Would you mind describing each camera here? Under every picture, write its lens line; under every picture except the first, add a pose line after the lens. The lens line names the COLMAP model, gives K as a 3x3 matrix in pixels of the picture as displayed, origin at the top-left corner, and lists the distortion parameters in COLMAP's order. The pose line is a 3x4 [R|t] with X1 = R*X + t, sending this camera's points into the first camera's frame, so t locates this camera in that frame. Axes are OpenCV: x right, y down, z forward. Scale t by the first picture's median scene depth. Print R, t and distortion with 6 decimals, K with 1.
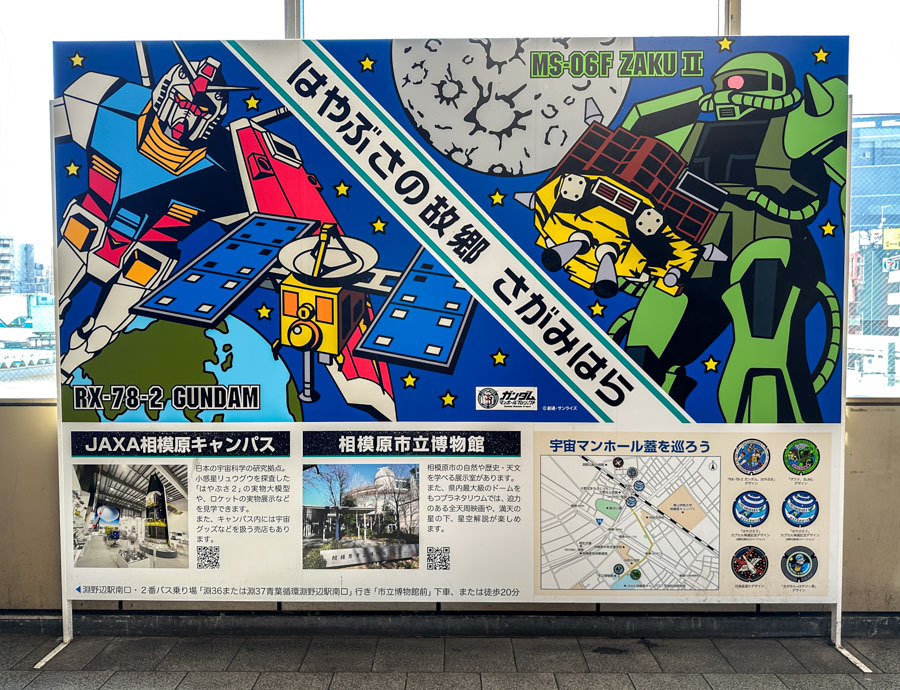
lens RADIAL K [[662.8, 0, 449.1], [0, 662.8, 345.6], [0, 0, 1]] dist [0.003299, -0.002128]
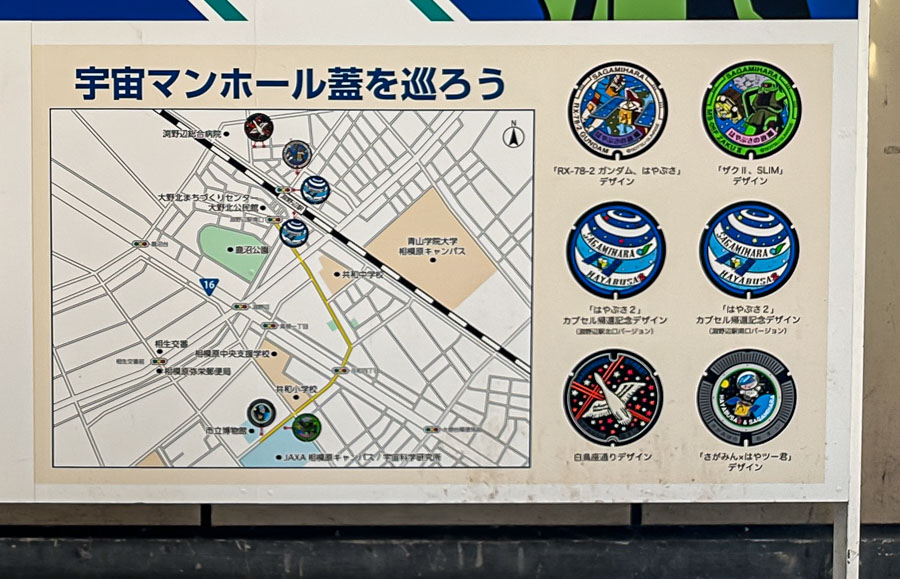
lens RADIAL K [[642.9, 0, 450.9], [0, 642.9, 288.9], [0, 0, 1]] dist [-0.000319, 0.000840]
pose [[0.999962, -0.006024, -0.006307, 0.364580], [0.006074, 0.999950, 0.007928, 0.264741], [0.006259, -0.007966, 0.999949, 0.638672]]
